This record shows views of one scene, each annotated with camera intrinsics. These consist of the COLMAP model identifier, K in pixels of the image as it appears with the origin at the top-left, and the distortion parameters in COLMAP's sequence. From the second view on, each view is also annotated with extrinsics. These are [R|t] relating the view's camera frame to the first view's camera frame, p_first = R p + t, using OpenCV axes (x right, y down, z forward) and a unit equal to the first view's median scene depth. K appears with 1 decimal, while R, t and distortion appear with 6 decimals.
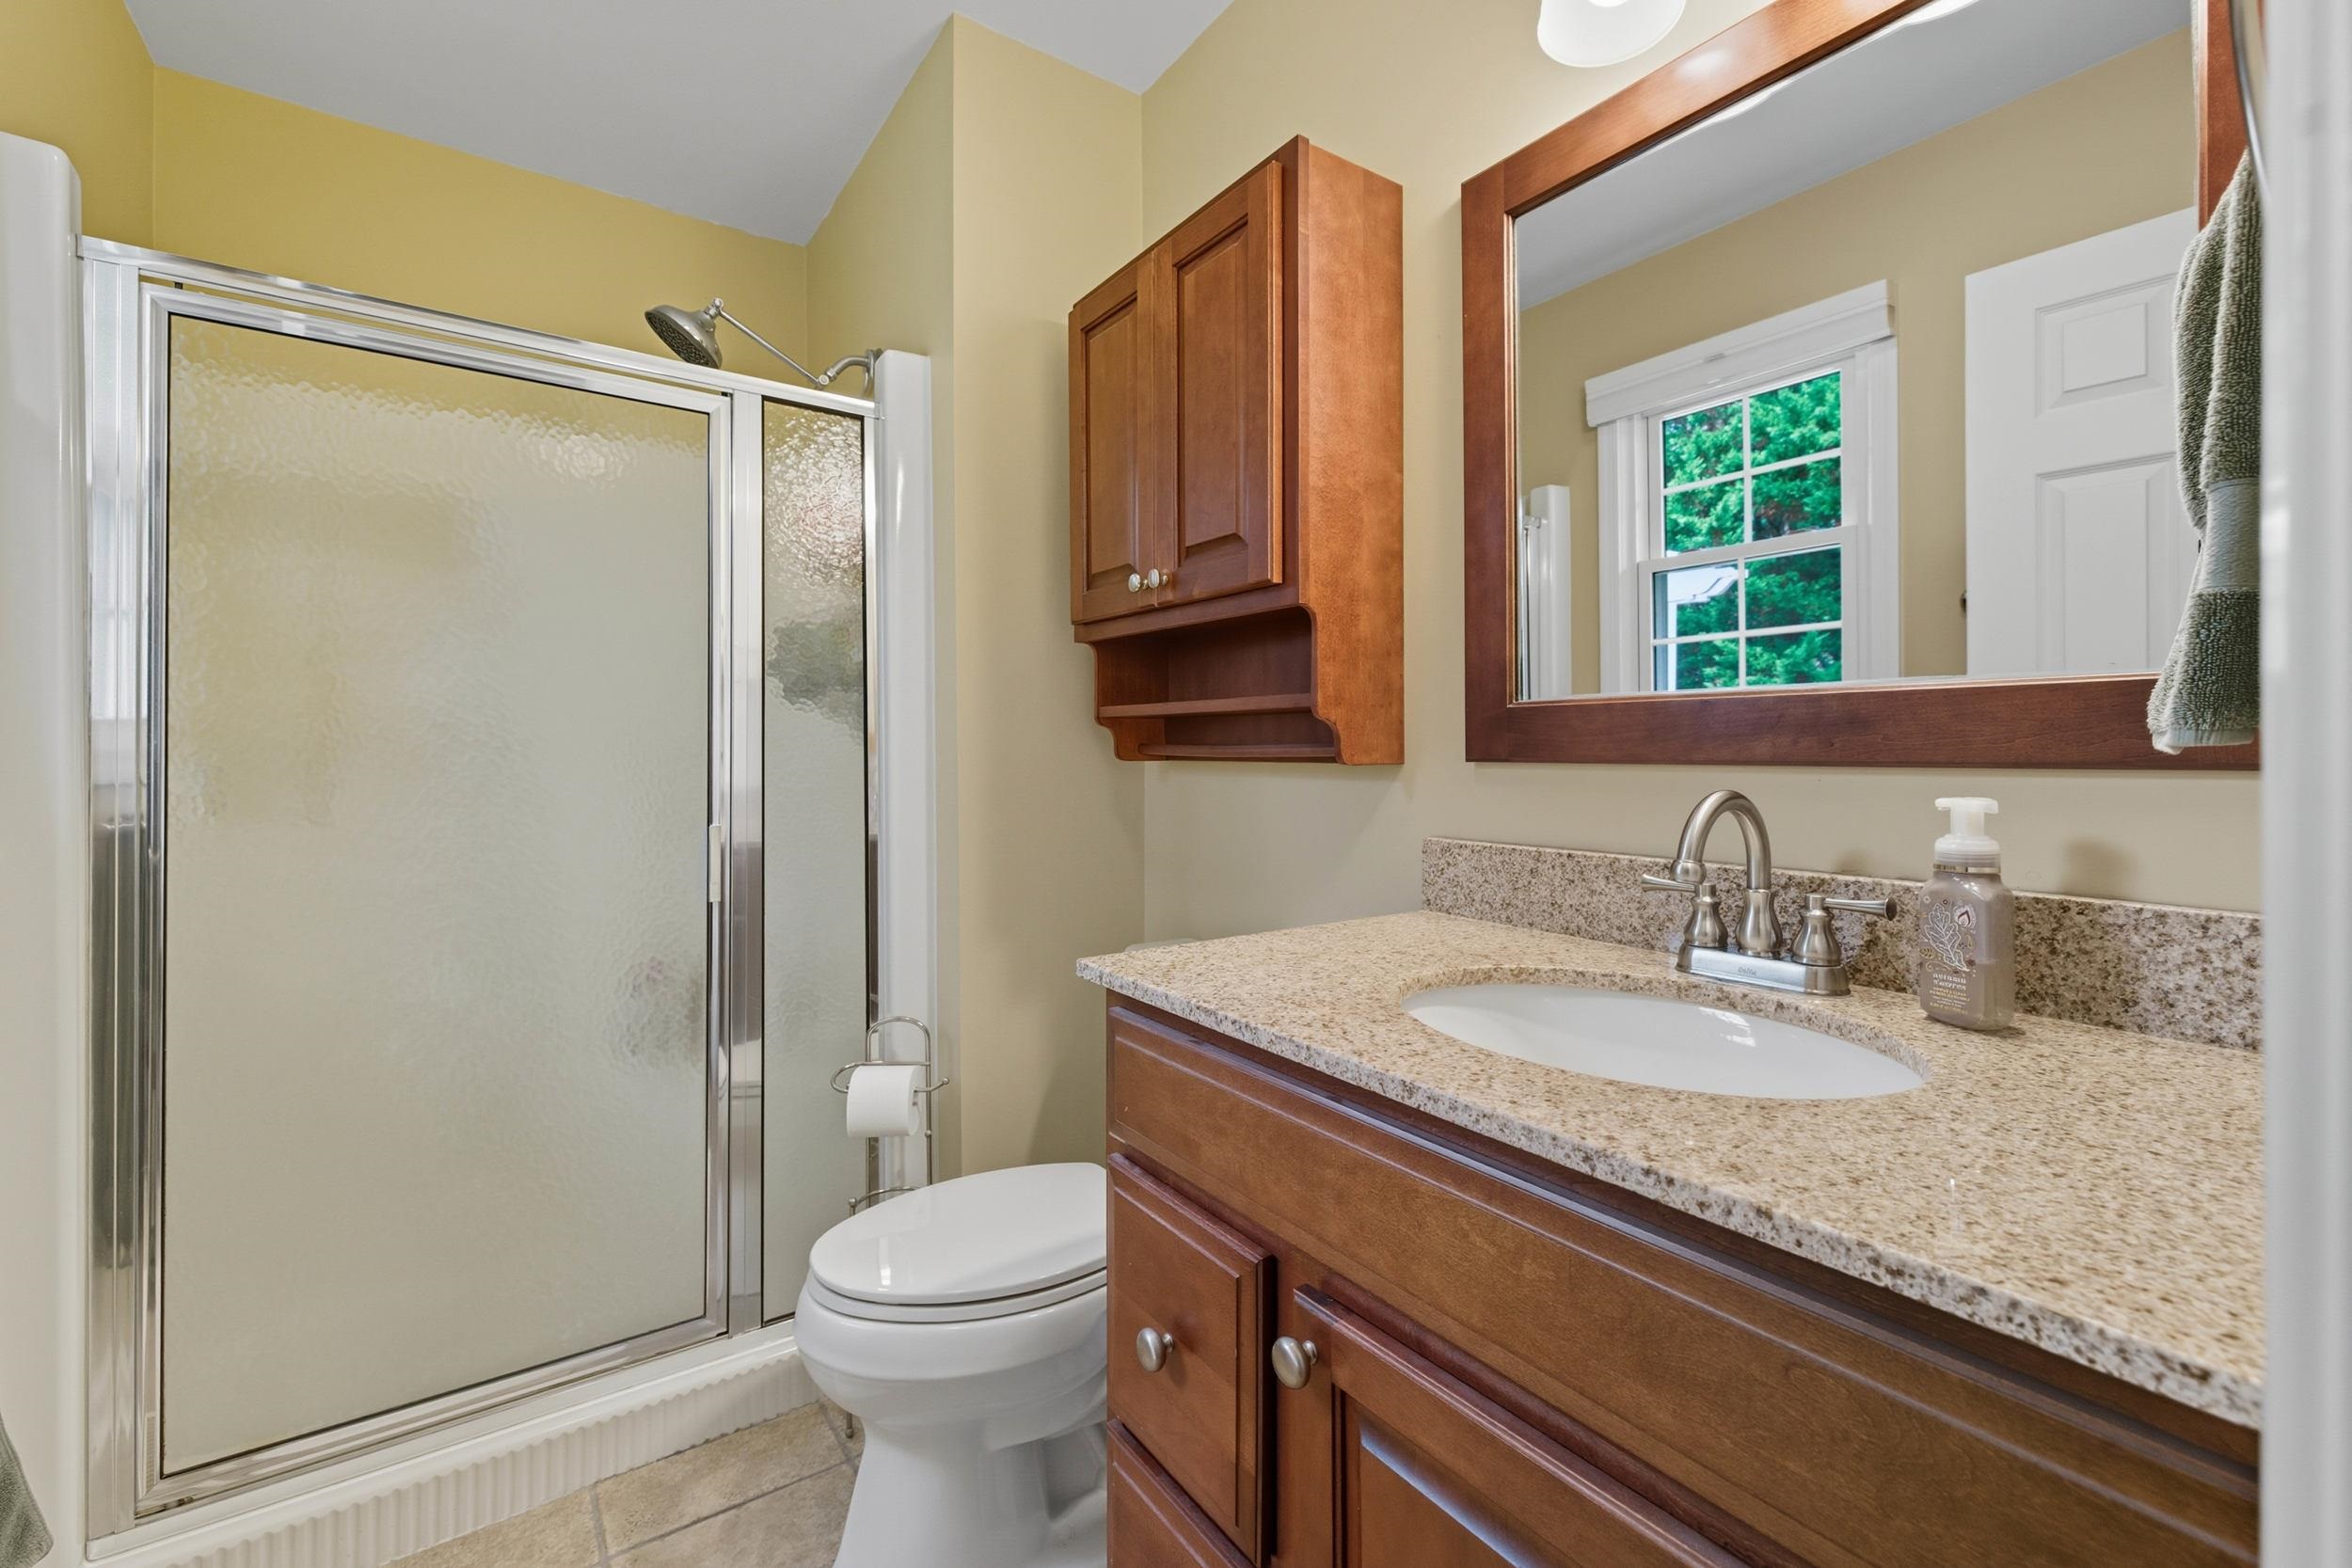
lens RADIAL K [[1002.5, 0, 1175.9], [0, 1002.5, 740.9], [0, 0, 1]] dist [-0.002016, -0.000245]
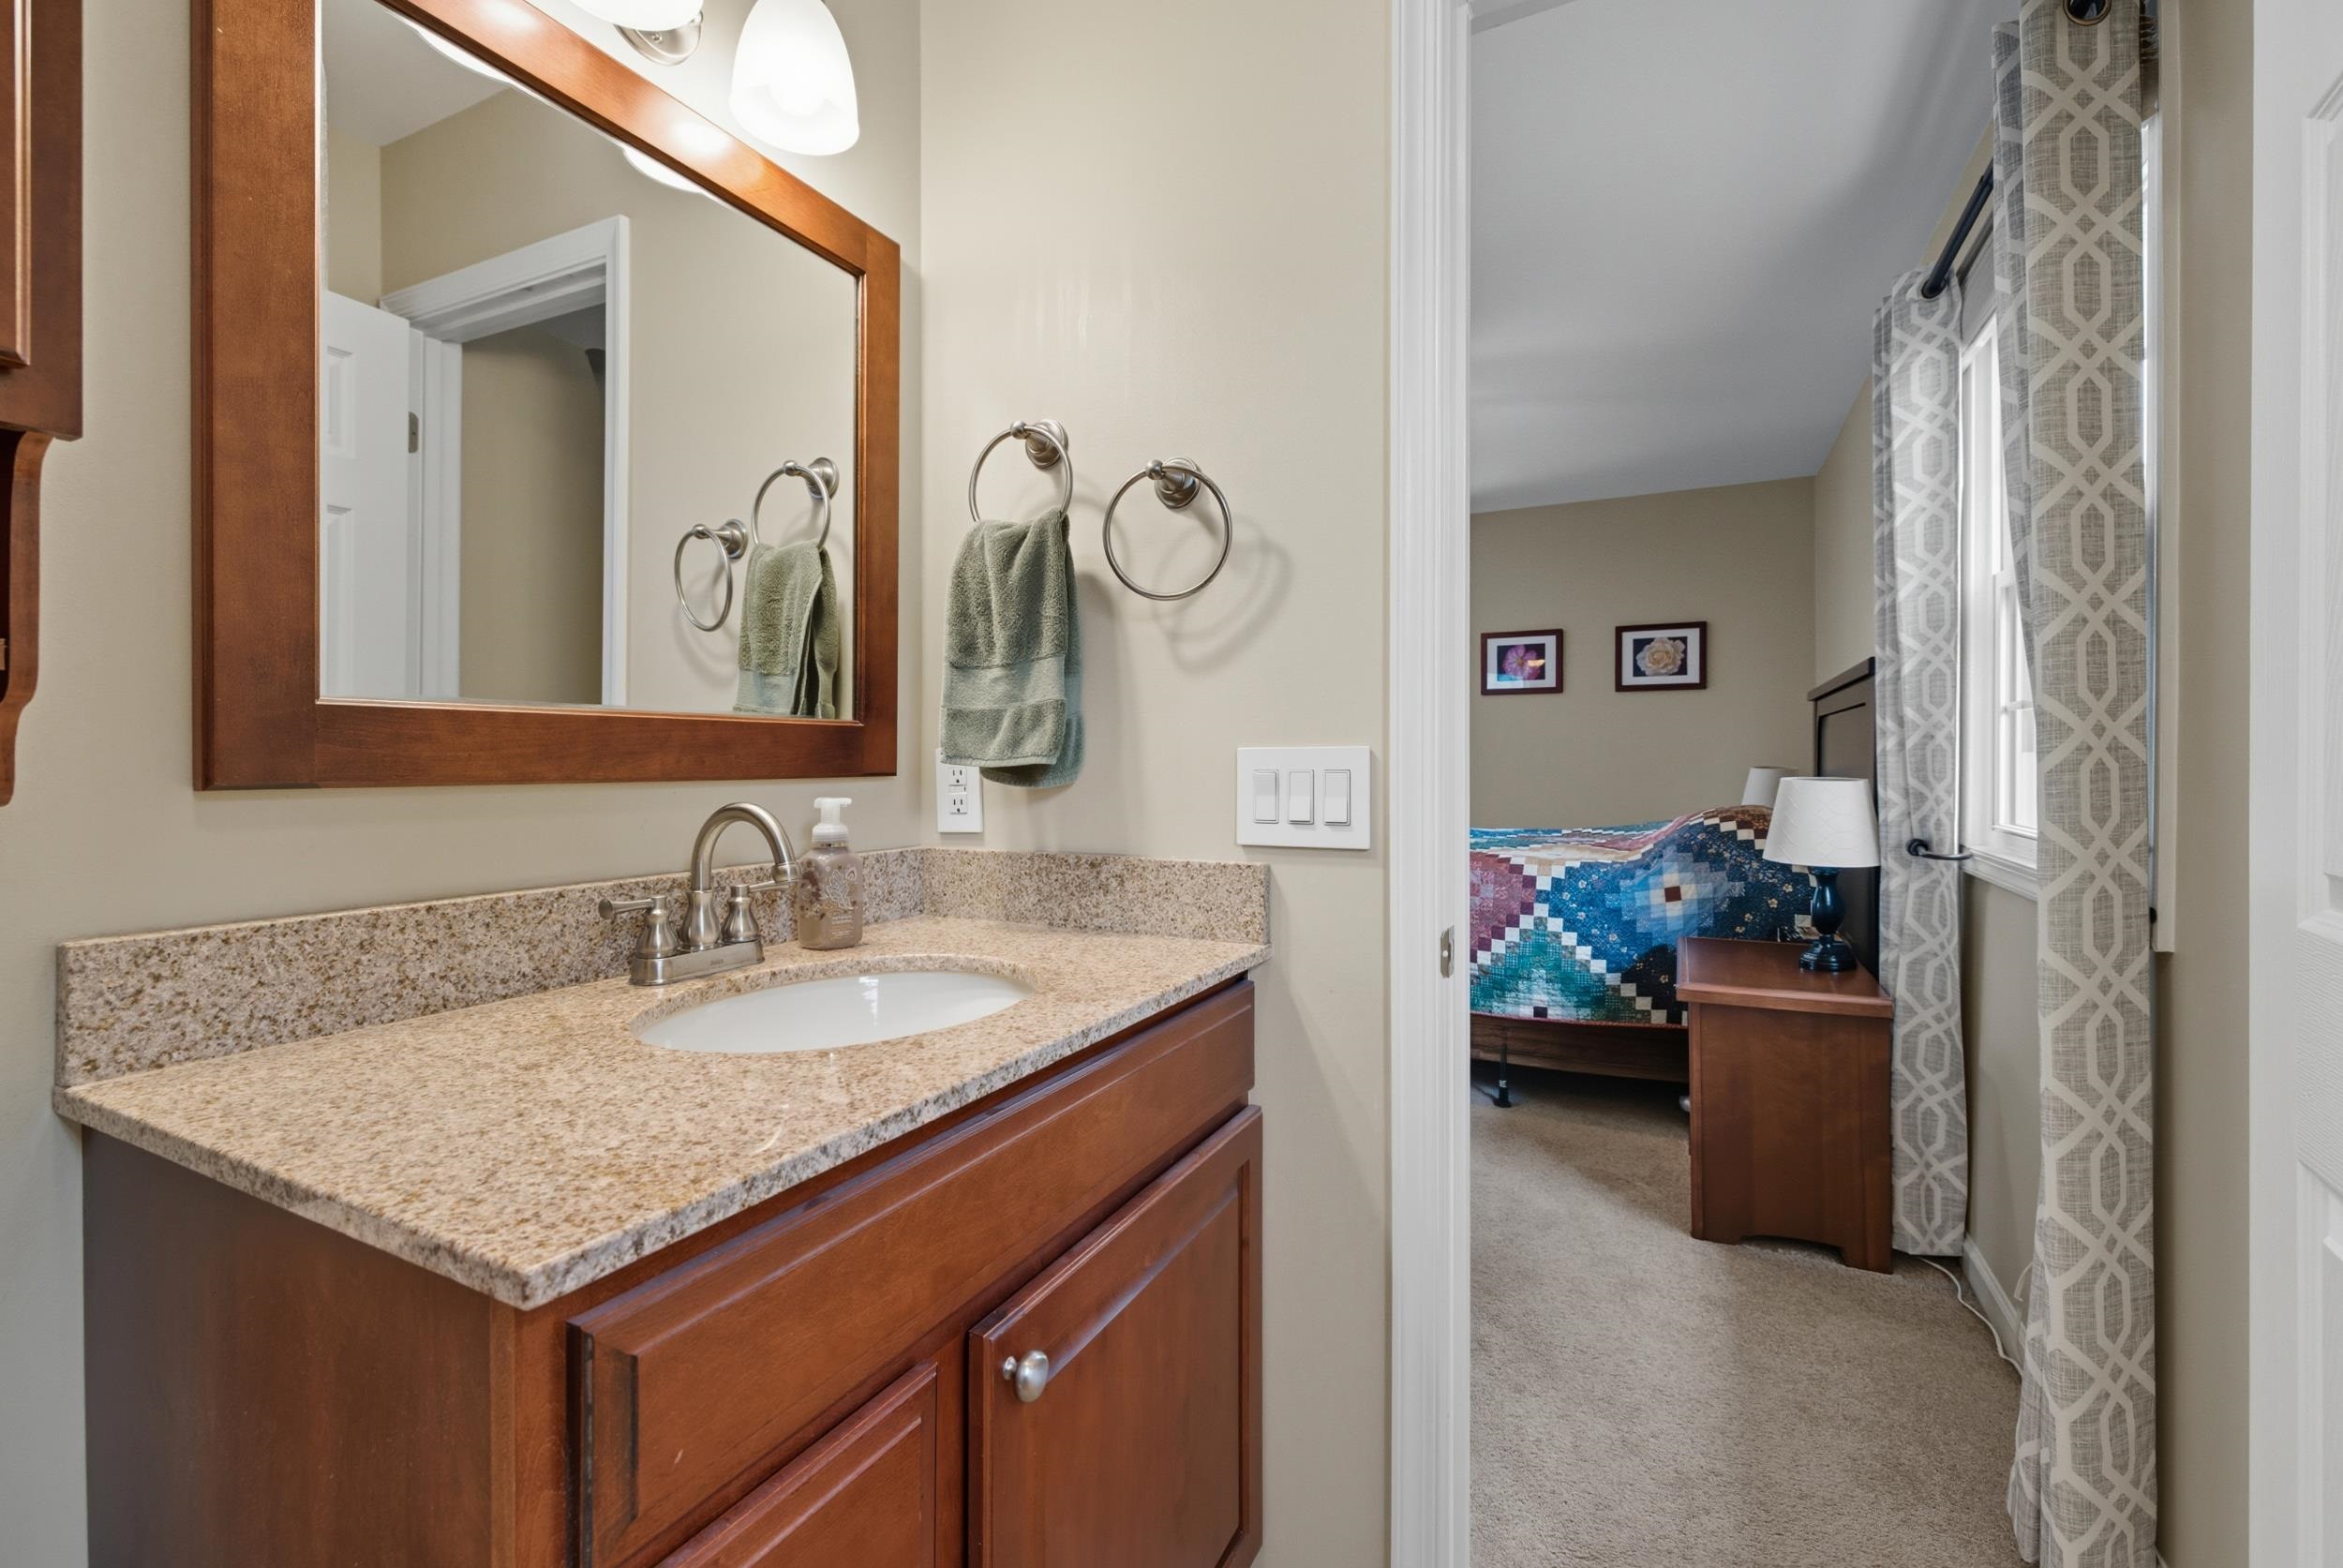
lens RADIAL K [[998.7, 0, 1175.5], [0, 998.7, 768.8], [0, 0, 1]] dist [-0.002016, -0.000245]
pose [[-0.479146, -0.001715, 0.877734, -0.569975], [-0.003583, 0.999994, -0.000002, 0.007944], [-0.877728, -0.003146, -0.479149, 0.928278]]
